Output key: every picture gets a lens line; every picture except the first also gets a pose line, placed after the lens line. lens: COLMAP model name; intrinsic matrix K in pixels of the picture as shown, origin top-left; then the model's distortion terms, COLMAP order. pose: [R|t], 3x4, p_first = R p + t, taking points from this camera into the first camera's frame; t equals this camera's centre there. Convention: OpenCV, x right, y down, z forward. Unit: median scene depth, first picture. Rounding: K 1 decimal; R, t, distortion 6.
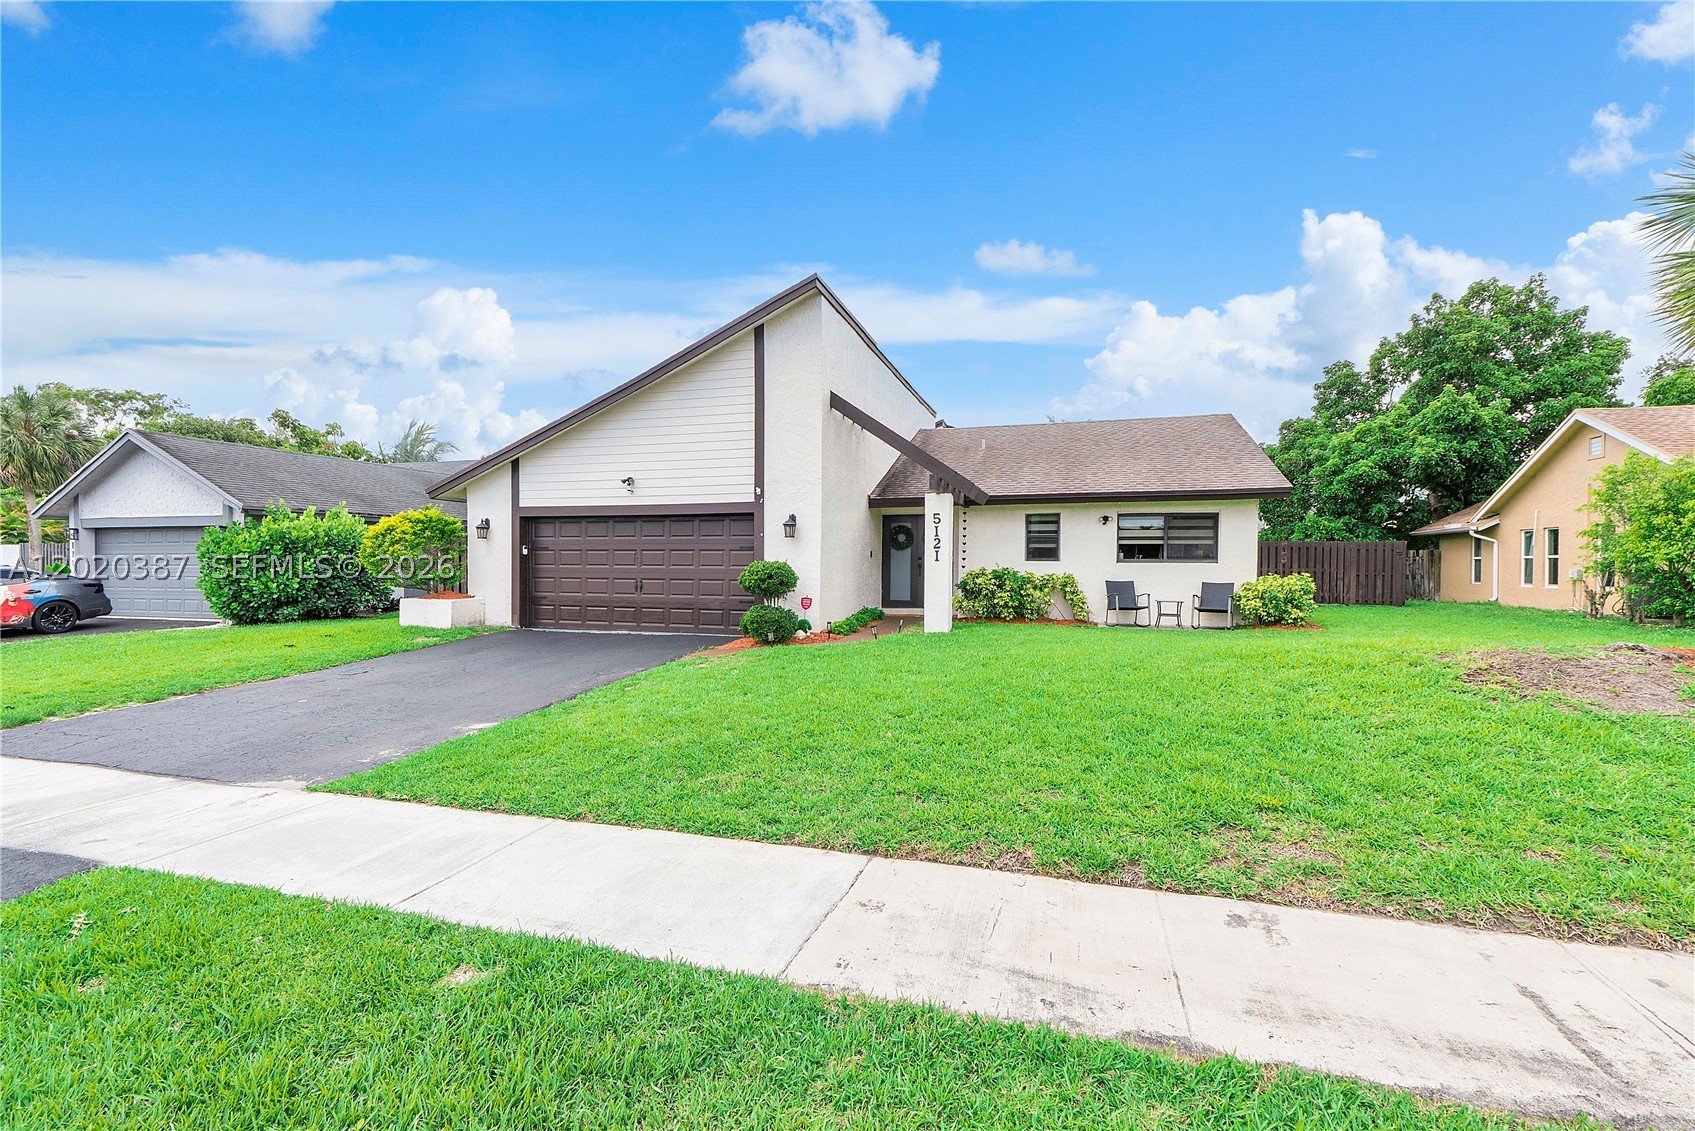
lens RADIAL K [[726.3, 0, 863.7], [0, 726.3, 563.1], [0, 0, 1]] dist [-0.008583, 0.000216]
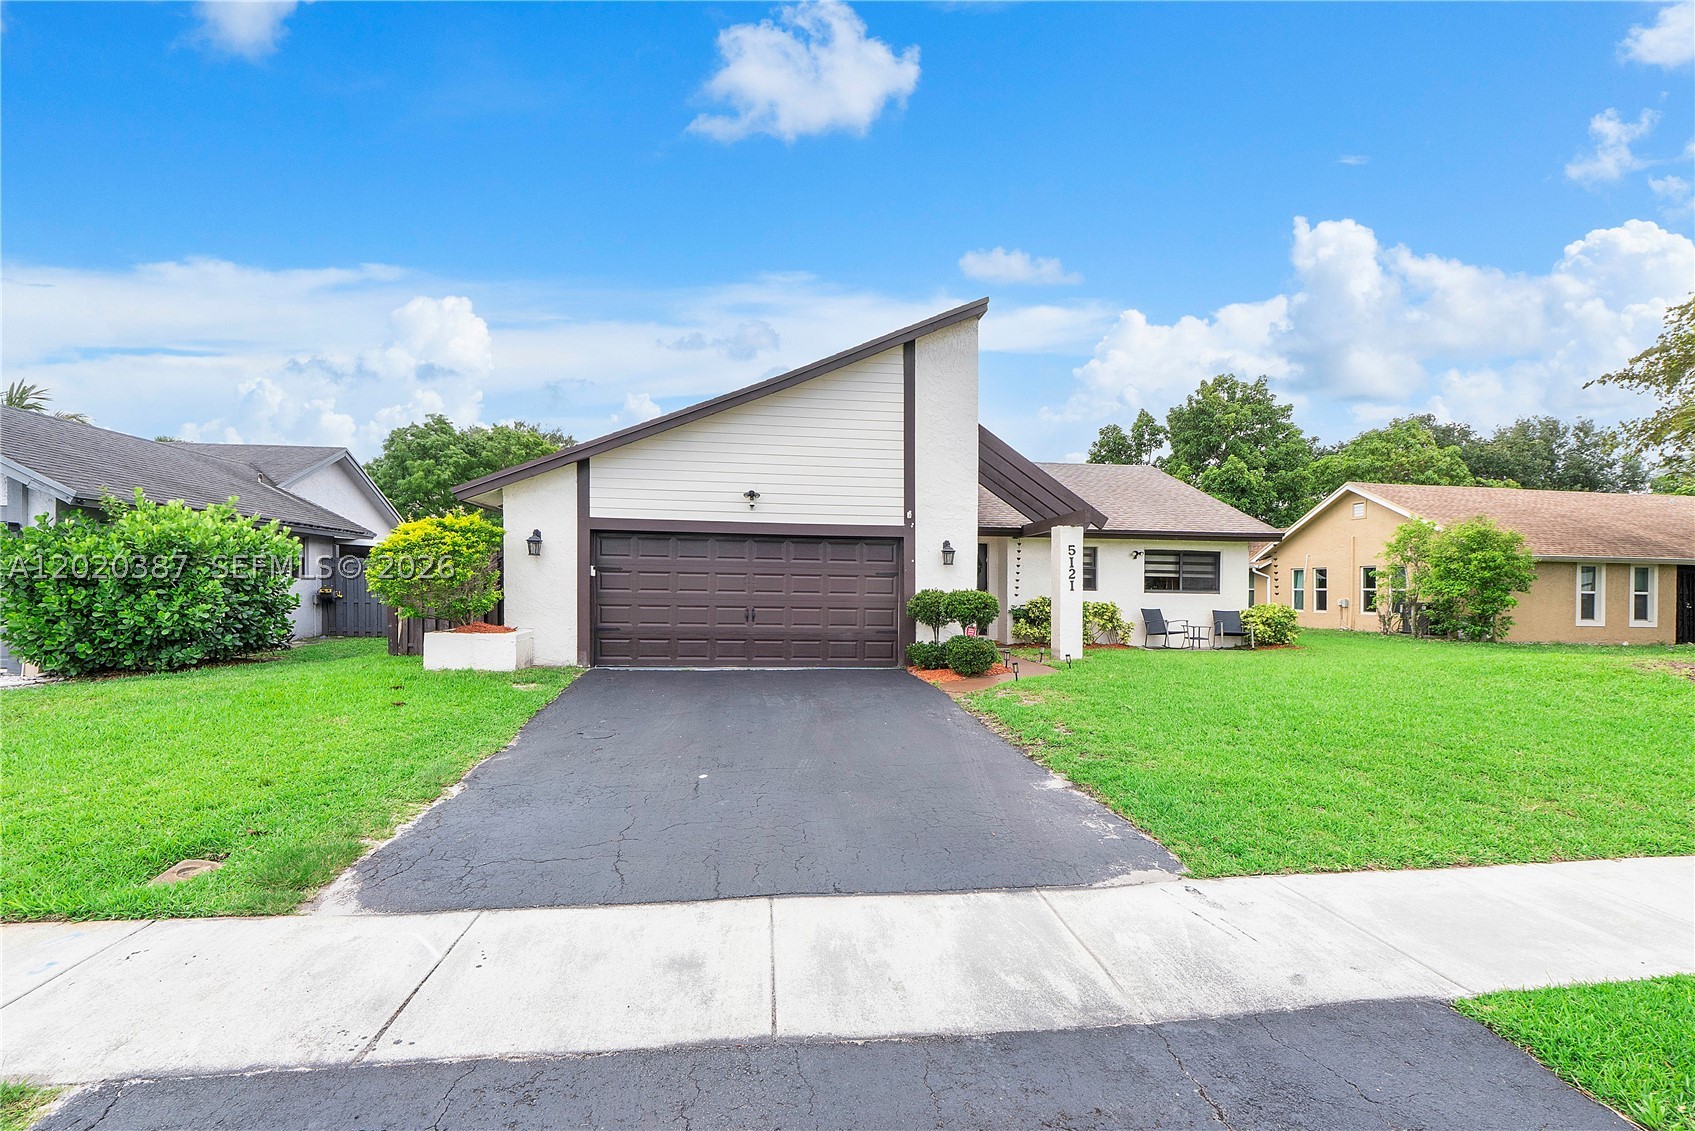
lens RADIAL K [[723.3, 0, 850.3], [0, 723.3, 583.2], [0, 0, 1]] dist [0.001072, 0.000267]
pose [[0.918138, 0.013699, 0.396024, -0.526796], [-0.012399, 0.999906, -0.005844, -0.003007], [-0.396067, 0.000456, 0.918222, 0.146654]]
